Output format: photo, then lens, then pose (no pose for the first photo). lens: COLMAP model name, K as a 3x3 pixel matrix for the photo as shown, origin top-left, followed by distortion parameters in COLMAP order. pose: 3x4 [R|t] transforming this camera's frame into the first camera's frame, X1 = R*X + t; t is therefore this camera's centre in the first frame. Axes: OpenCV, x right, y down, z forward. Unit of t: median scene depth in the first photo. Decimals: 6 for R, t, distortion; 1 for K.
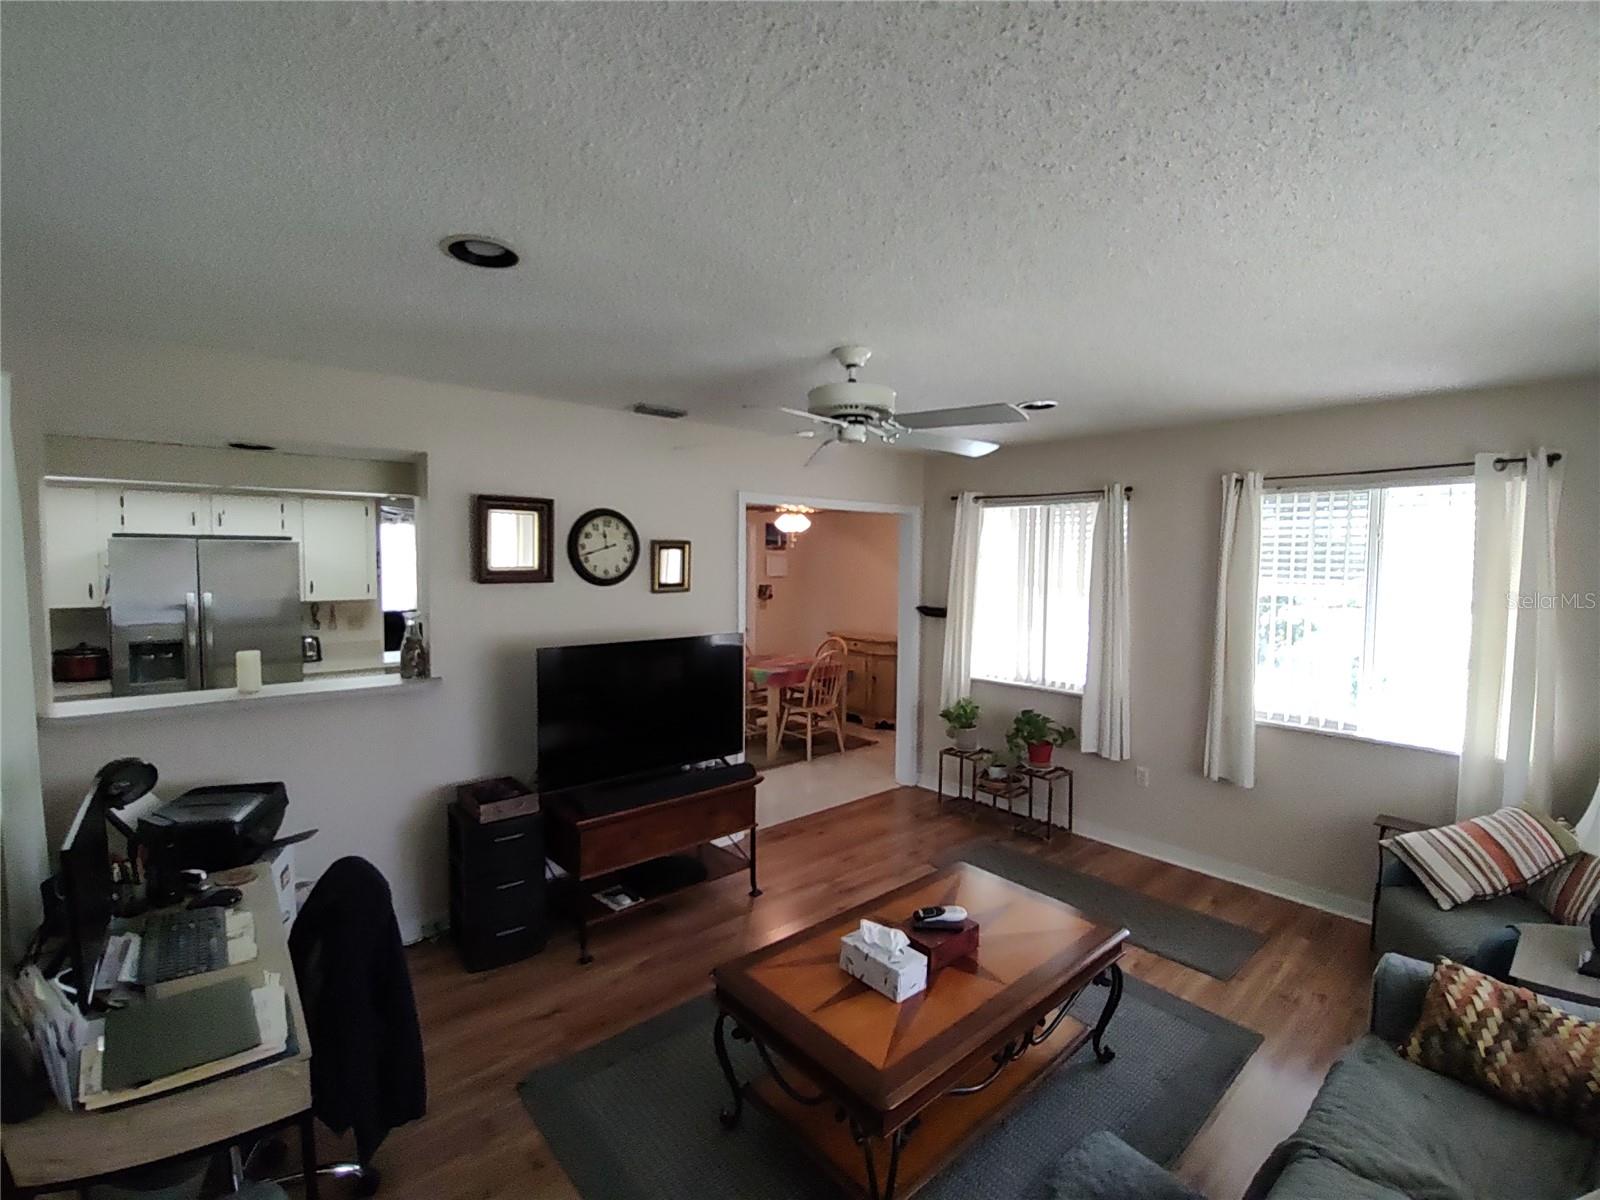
lens RADIAL K [[728.5, 0, 794.5], [0, 728.5, 599.0], [0, 0, 1]] dist [-0.029146, 0.000336]
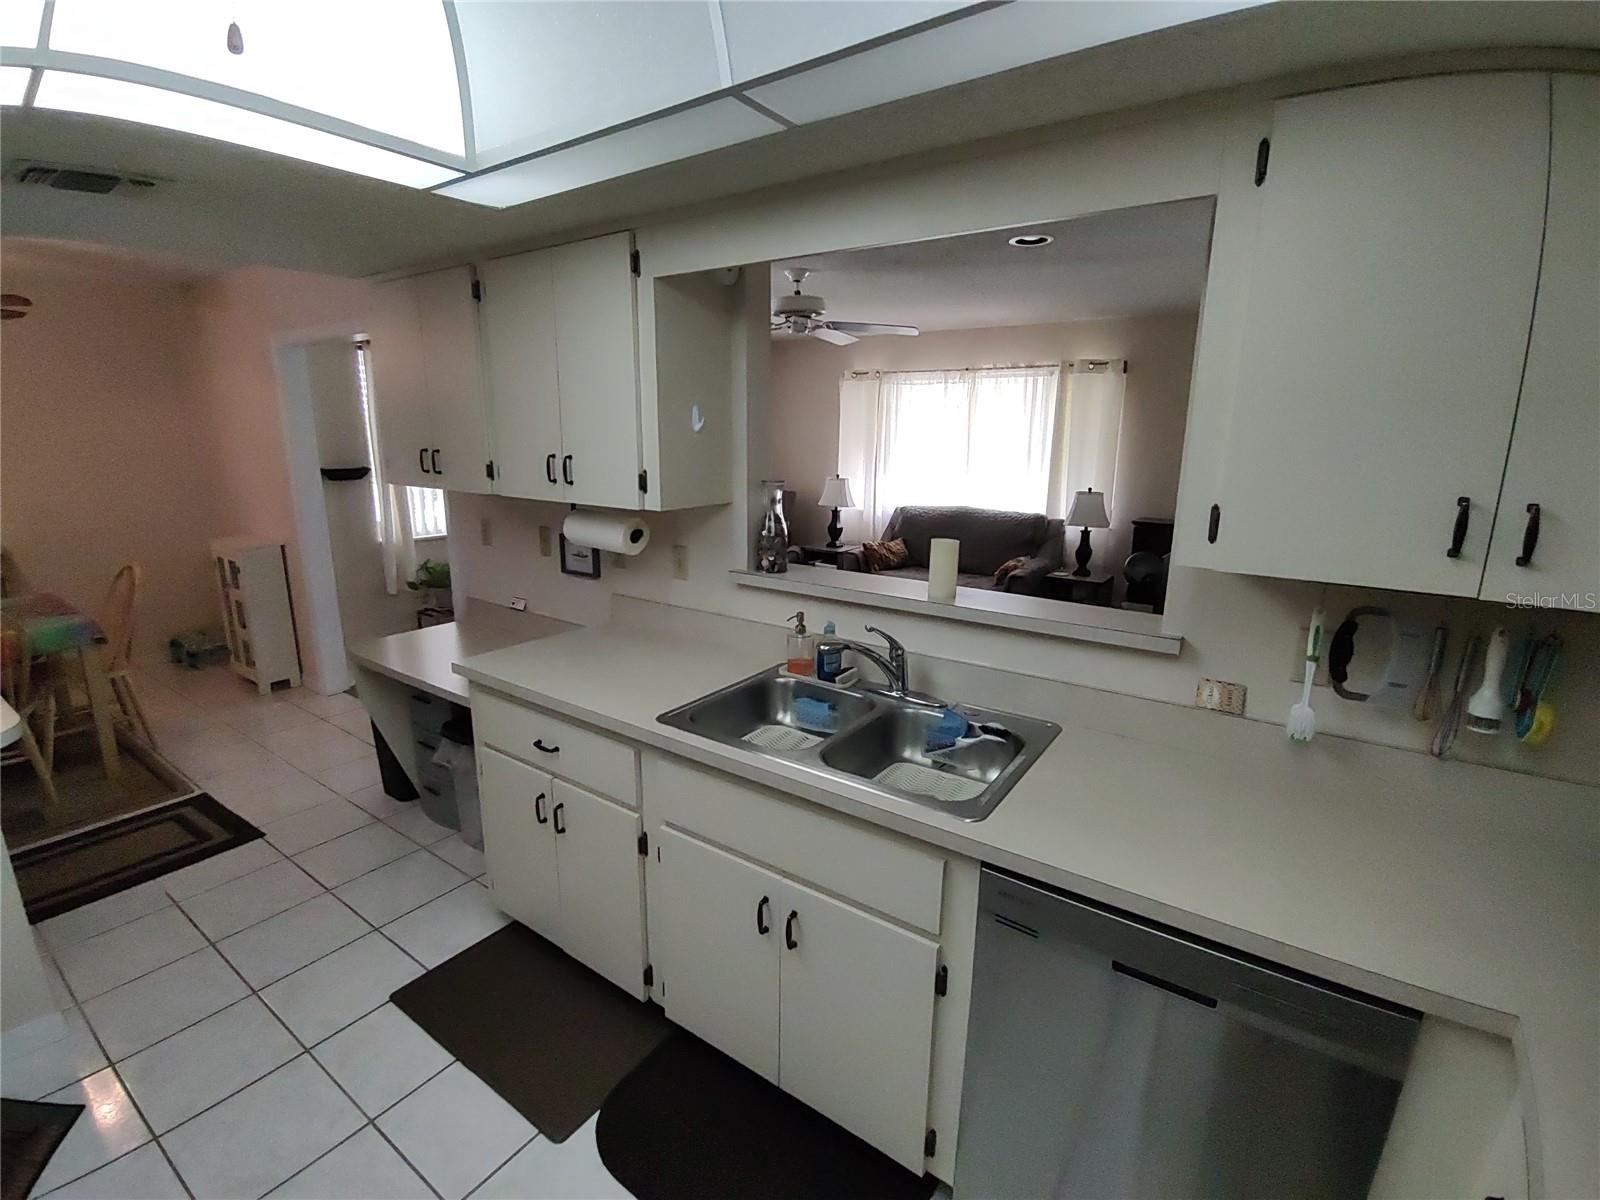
lens RADIAL K [[721.1, 0, 795.6], [0, 721.1, 598.5], [0, 0, 1]] dist [-0.000201, 0.000351]
pose [[-0.230788, -0.232640, 0.944783, -1.075901], [0.043179, 0.967591, 0.248804, -0.039023], [-0.972046, 0.098216, -0.213263, 0.977099]]
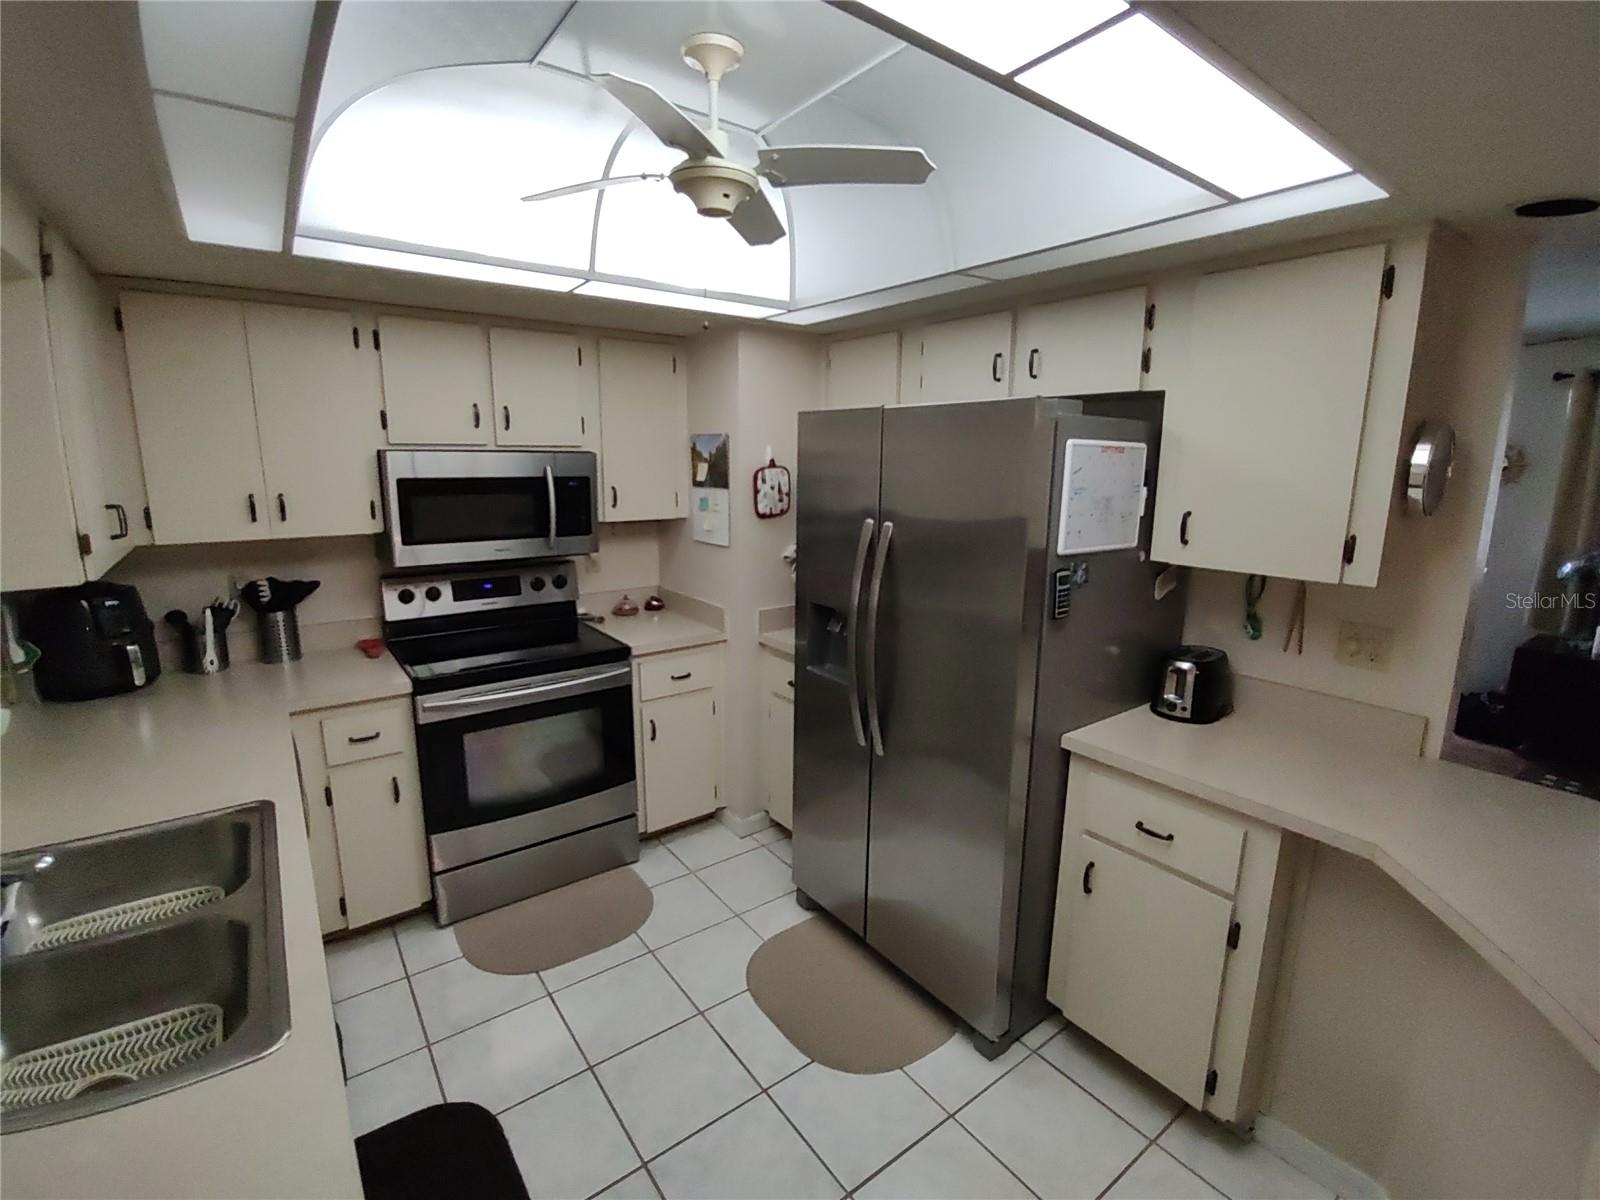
lens RADIAL K [[719.5, 0, 804.3], [0, 719.5, 597.2], [0, 0, 1]] dist [-0.054871, 0.037511]
pose [[-0.075580, 0.182073, -0.980376, -0.418376], [-0.063573, 0.980308, 0.186961, -0.052981], [0.995111, 0.076457, -0.062517, 1.161102]]
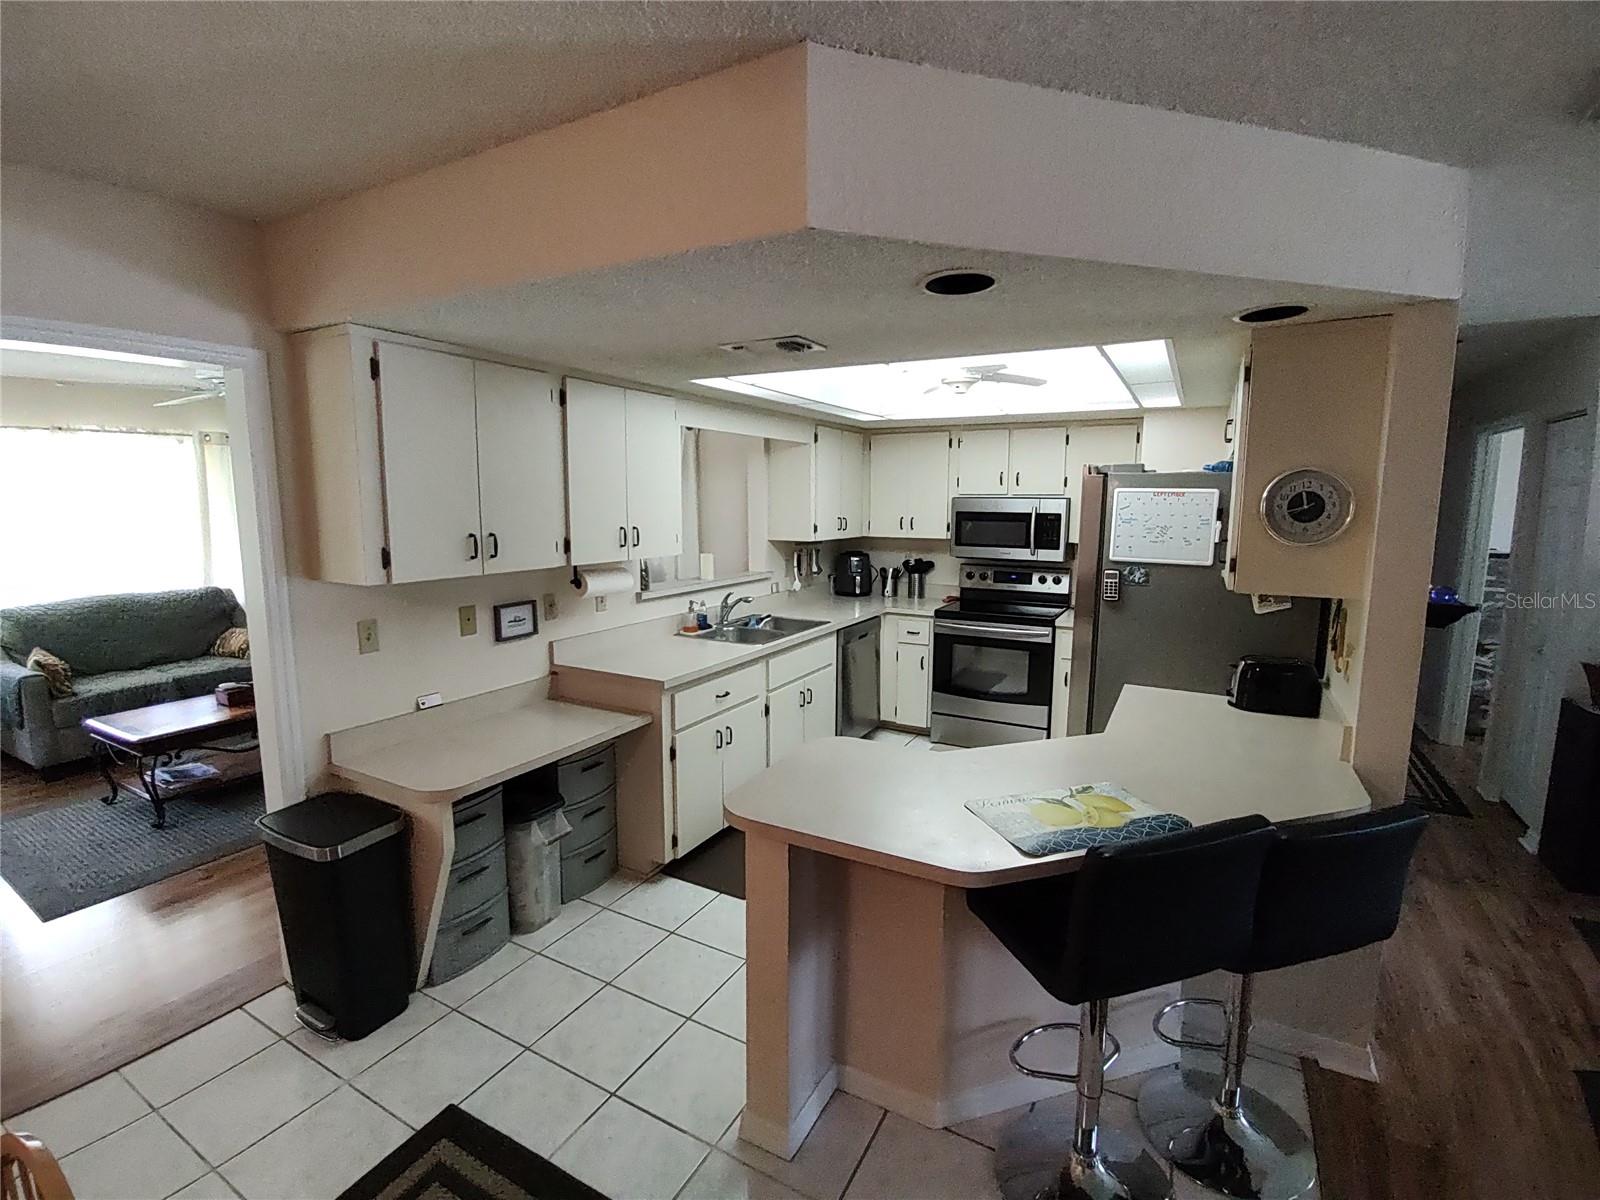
lens RADIAL K [[735.7, 0, 803.1], [0, 735.7, 596.7], [0, 0, 1]] dist [-0.010594, 0.000978]
pose [[-0.940688, 0.032706, -0.337694, -0.327053], [-0.030512, 0.983154, 0.180216, -0.095569], [0.337899, 0.179830, -0.923843, 1.925402]]
